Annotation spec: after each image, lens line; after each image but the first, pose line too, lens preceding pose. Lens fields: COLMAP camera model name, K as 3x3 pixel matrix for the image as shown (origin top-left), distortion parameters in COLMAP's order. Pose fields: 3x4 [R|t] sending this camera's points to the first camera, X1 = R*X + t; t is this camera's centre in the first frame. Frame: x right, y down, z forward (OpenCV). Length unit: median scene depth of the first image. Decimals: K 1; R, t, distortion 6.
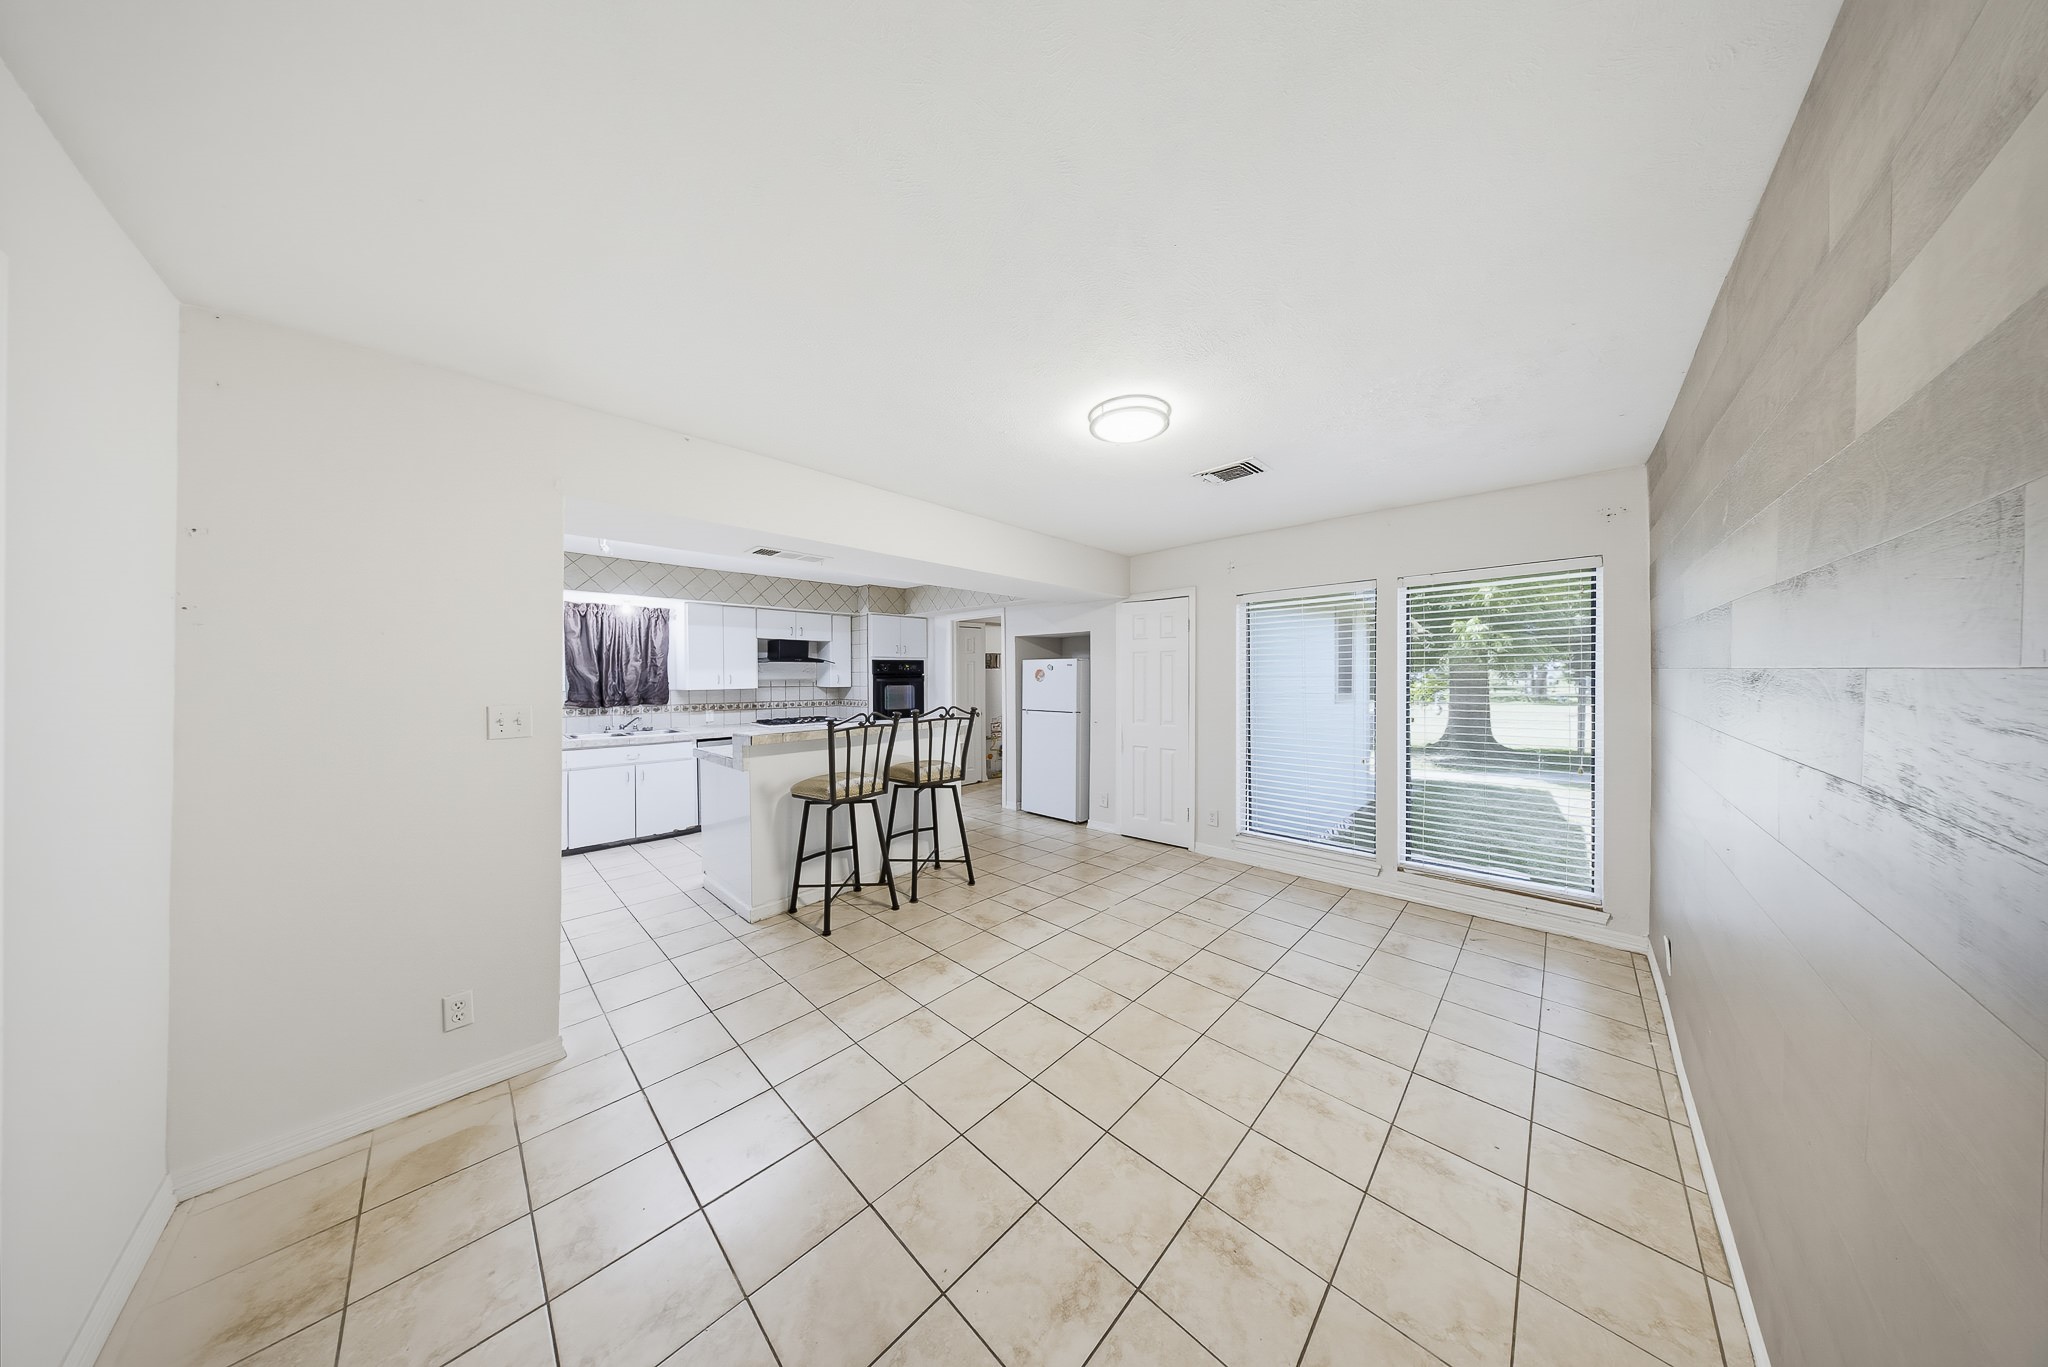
lens RADIAL K [[564.4, 0, 1022.3], [0, 564.4, 678.4], [0, 0, 1]] dist [-0.000167, 0.000023]
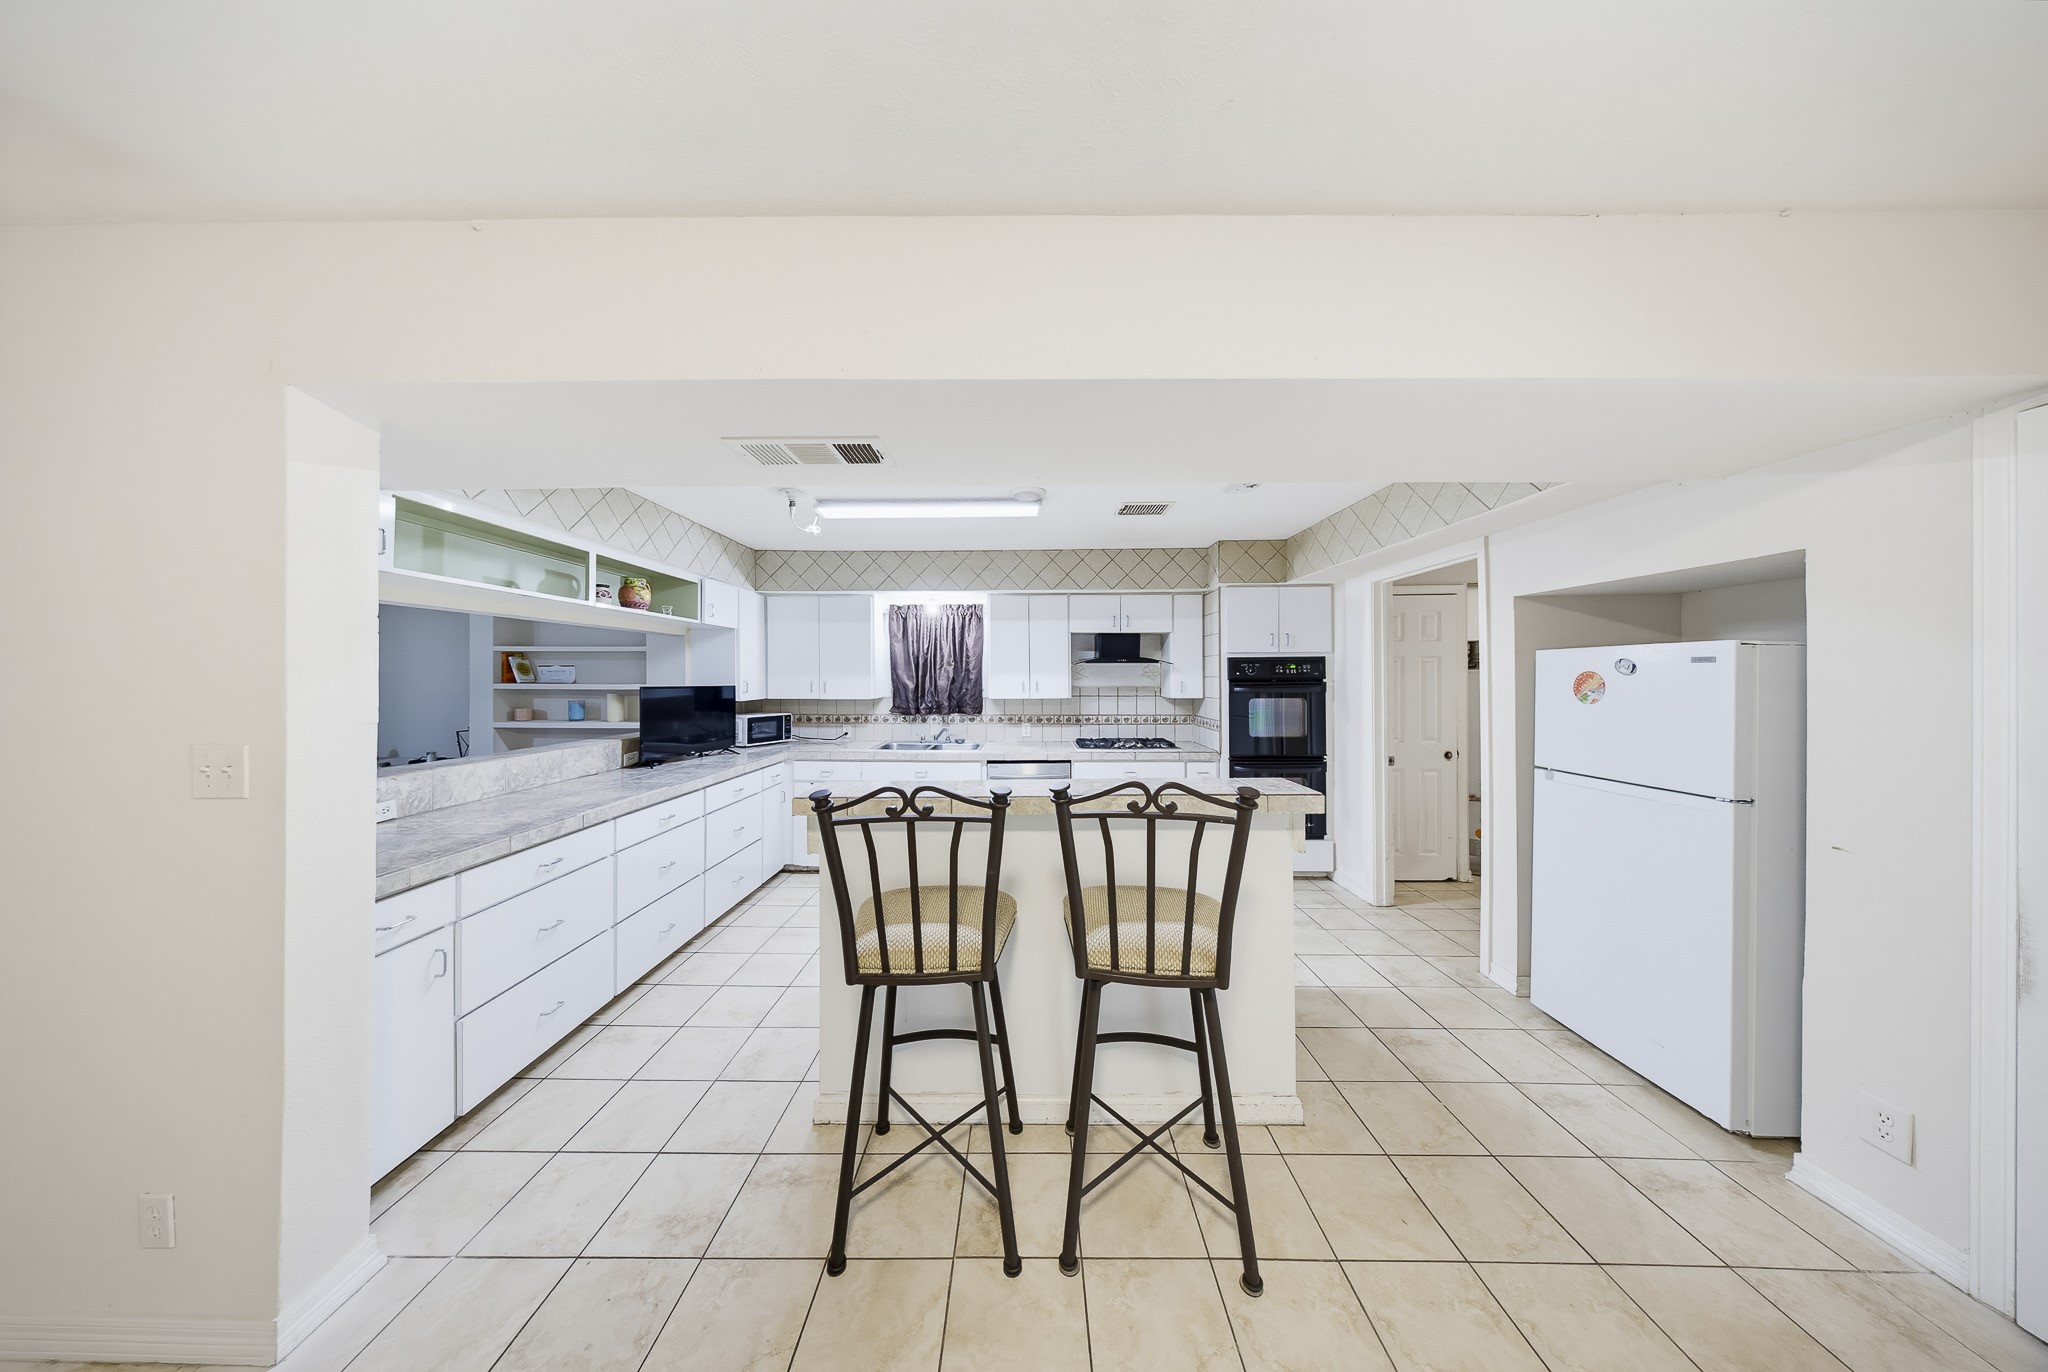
lens RADIAL K [[564.4, 0, 1019.8], [0, 564.4, 676.6], [0, 0, 1]] dist [-0.000167, 0.000023]
pose [[0.684992, 0.001928, -0.728548, 0.044484], [-0.003710, 0.999993, -0.000842, -0.011181], [0.728541, 0.003280, 0.684995, 0.428636]]
